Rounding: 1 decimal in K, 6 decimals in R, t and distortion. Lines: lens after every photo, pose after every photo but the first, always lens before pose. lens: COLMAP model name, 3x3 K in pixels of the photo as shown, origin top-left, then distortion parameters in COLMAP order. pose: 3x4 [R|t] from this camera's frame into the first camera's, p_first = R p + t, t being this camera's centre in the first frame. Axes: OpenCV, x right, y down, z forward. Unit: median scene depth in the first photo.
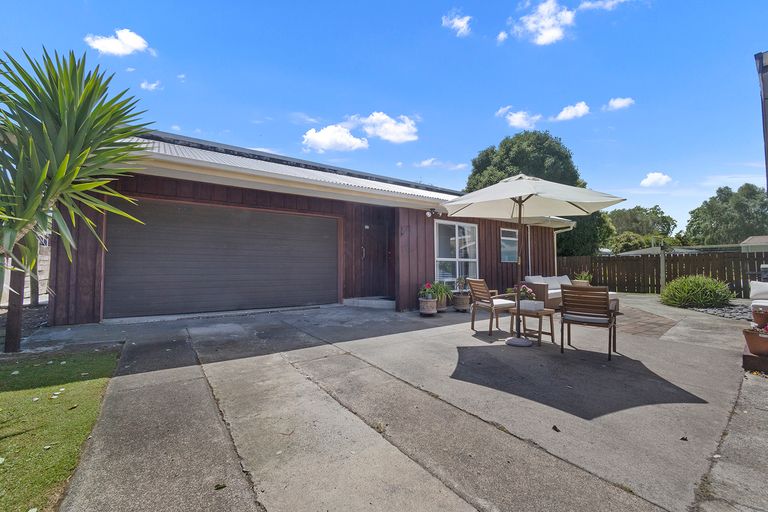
lens RADIAL K [[328.7, 0, 389.0], [0, 328.7, 255.4], [0, 0, 1]] dist [-0.001295, -0.000072]
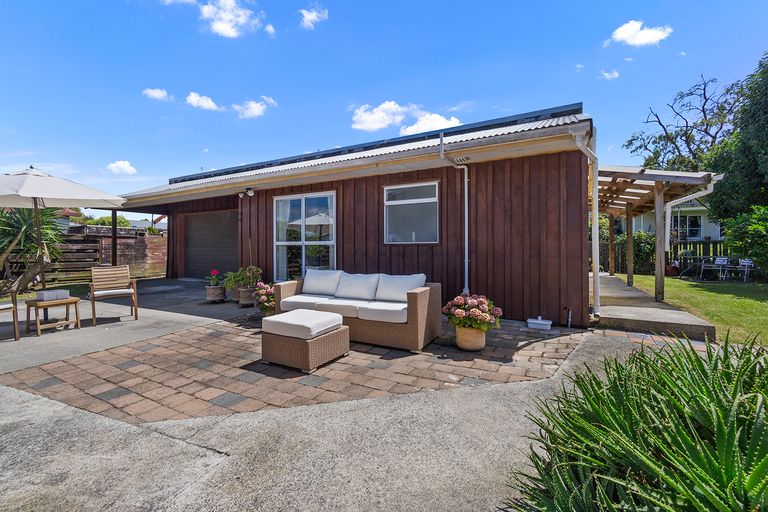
lens RADIAL K [[328.7, 0, 389.0], [0, 328.7, 255.4], [0, 0, 1]] dist [-0.001295, -0.000072]
pose [[0.432356, 0.023043, -0.901408, 0.950912], [0.042625, 0.998034, 0.045957, 0.014784], [0.900695, -0.058292, 0.430524, 0.804627]]
